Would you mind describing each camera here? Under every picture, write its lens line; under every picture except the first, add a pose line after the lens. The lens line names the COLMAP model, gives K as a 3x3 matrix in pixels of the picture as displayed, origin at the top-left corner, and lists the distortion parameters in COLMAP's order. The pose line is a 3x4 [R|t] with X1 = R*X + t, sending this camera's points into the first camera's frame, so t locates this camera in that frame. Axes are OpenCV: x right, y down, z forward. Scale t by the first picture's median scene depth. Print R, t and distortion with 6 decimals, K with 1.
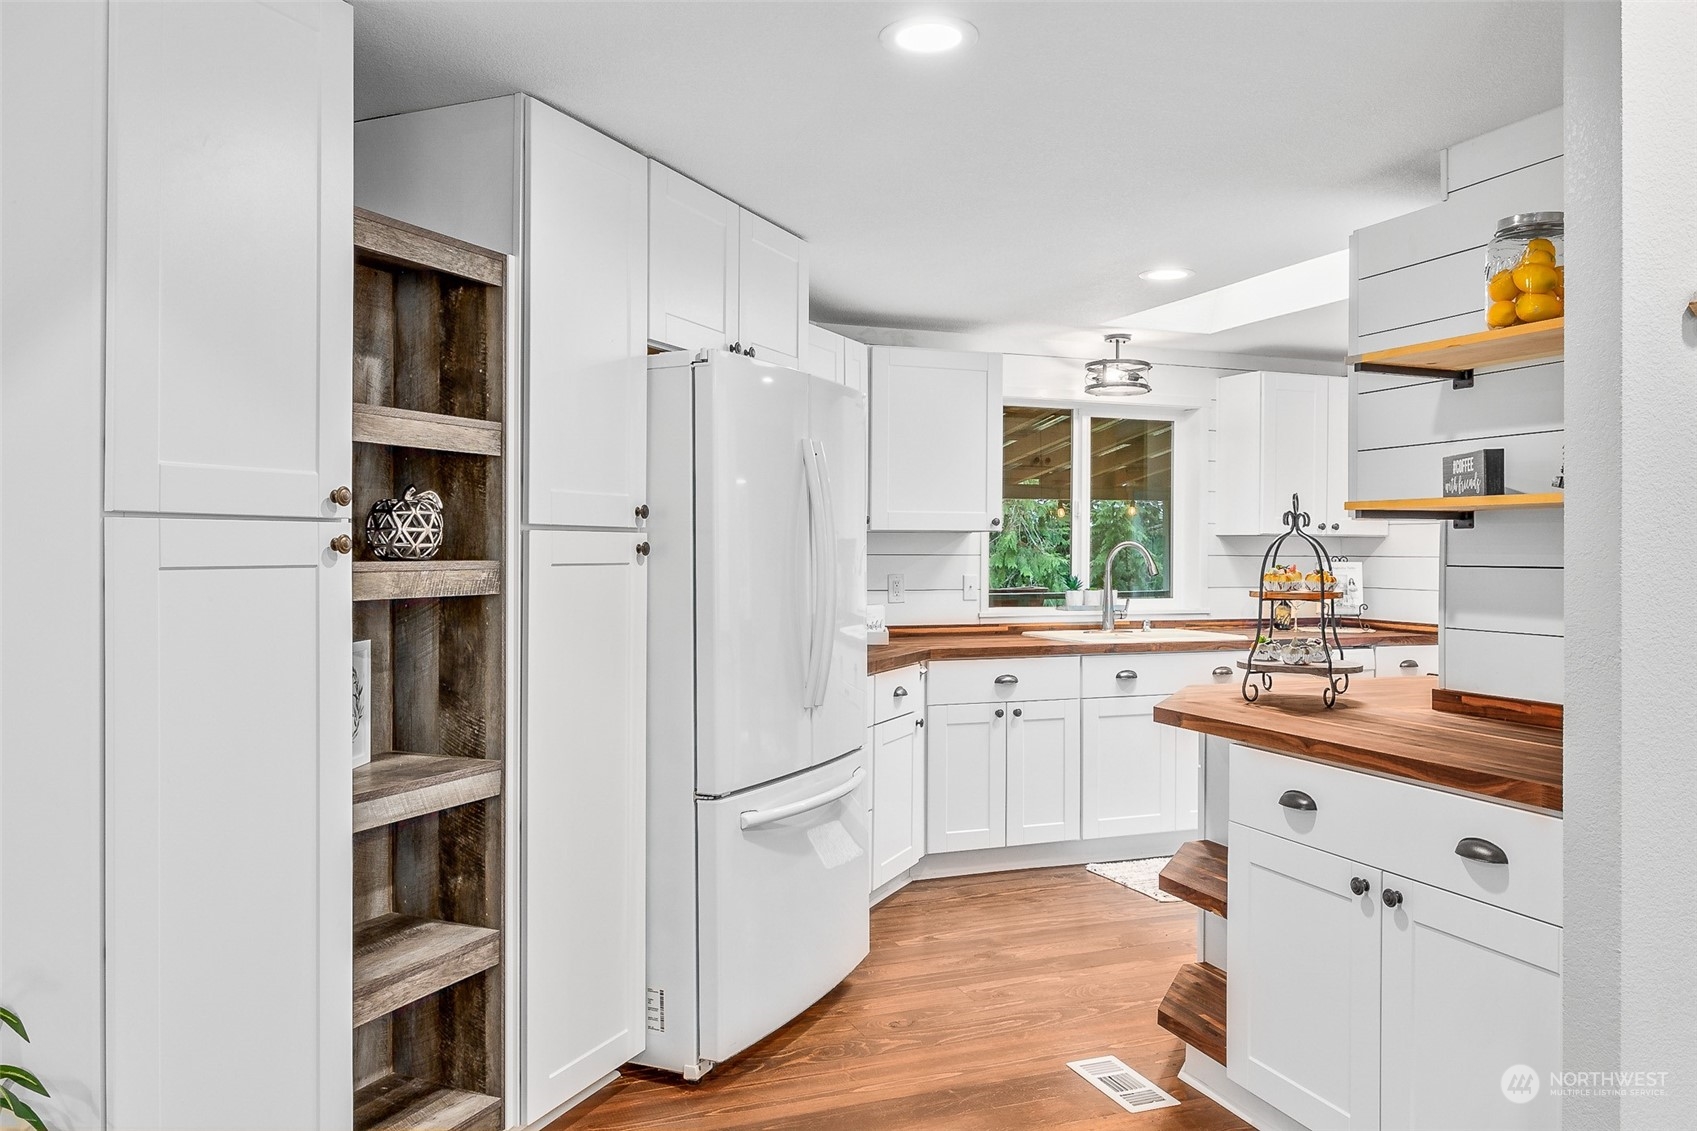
lens RADIAL K [[1236.4, 0, 849.0], [0, 1236.4, 557.8], [0, 0, 1]] dist [-0.005837, 0.000023]
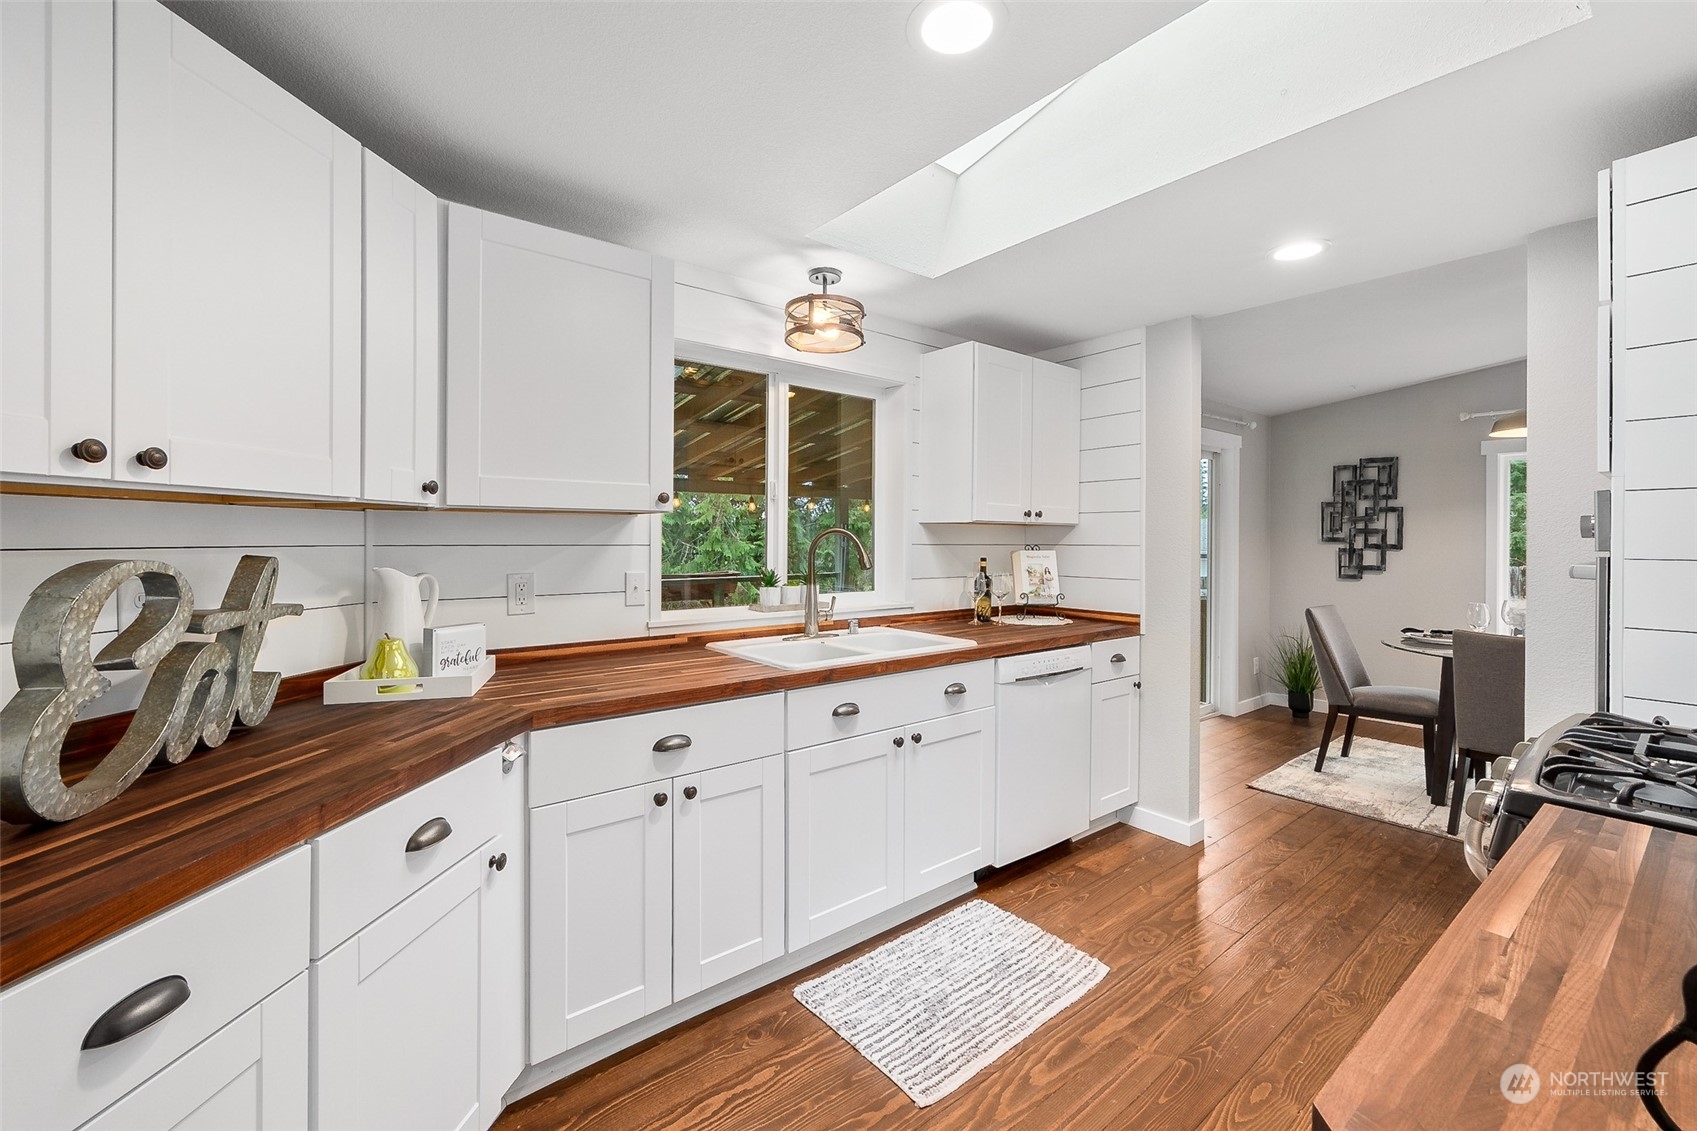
lens RADIAL K [[687.9, 0, 842.1], [0, 687.9, 537.8], [0, 0, 1]] dist [0.000424, -0.000039]
pose [[0.954282, 0.000076, 0.298908, 0.089530], [0.002422, 0.999965, -0.007987, -0.003106], [-0.298899, 0.008346, 0.954248, 0.543353]]
